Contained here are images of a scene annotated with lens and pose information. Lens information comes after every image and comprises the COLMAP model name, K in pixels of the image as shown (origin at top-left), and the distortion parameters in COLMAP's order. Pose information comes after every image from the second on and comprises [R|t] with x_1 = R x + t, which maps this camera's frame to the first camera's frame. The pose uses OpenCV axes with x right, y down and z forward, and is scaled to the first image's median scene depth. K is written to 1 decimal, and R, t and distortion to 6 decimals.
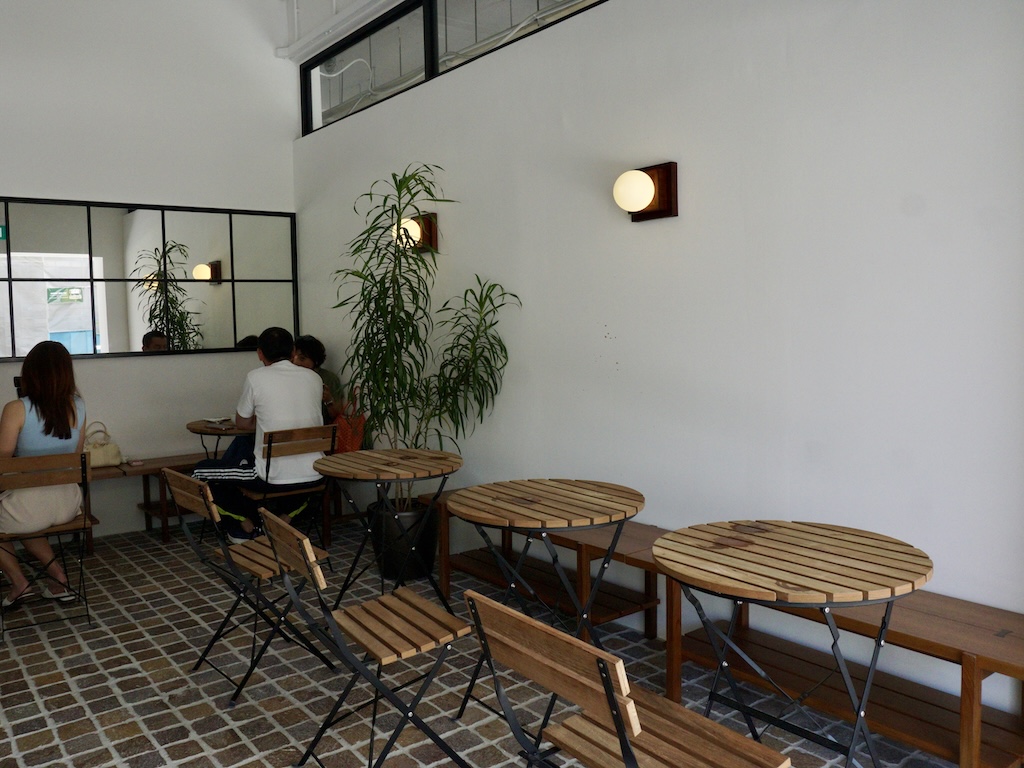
lens RADIAL K [[834.9, 0, 512.0], [0, 834.9, 384.0], [0, 0, 1]] dist [-0.046453, -0.003775]
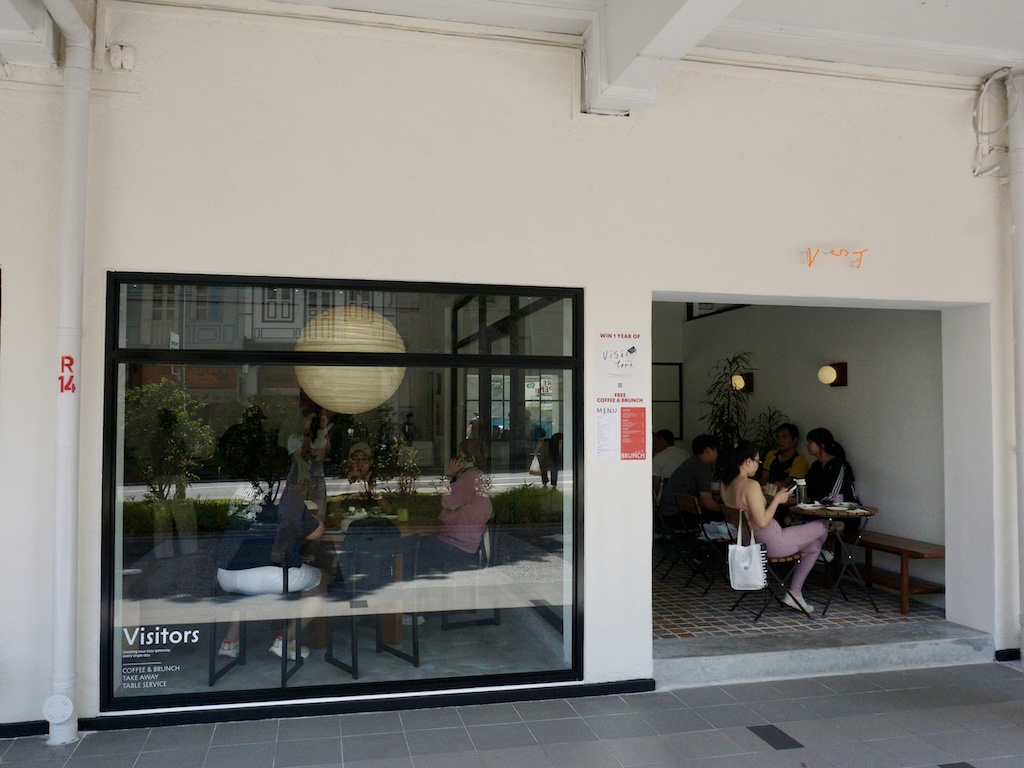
lens RADIAL K [[834.9, 0, 512.0], [0, 834.9, 384.0], [0, 0, 1]] dist [-0.046453, -0.003775]
pose [[0.897289, 0.006847, -0.441390, 0.287916], [-0.055870, 0.993601, -0.098163, 0.049205], [0.437893, 0.112741, 0.891930, -1.074767]]
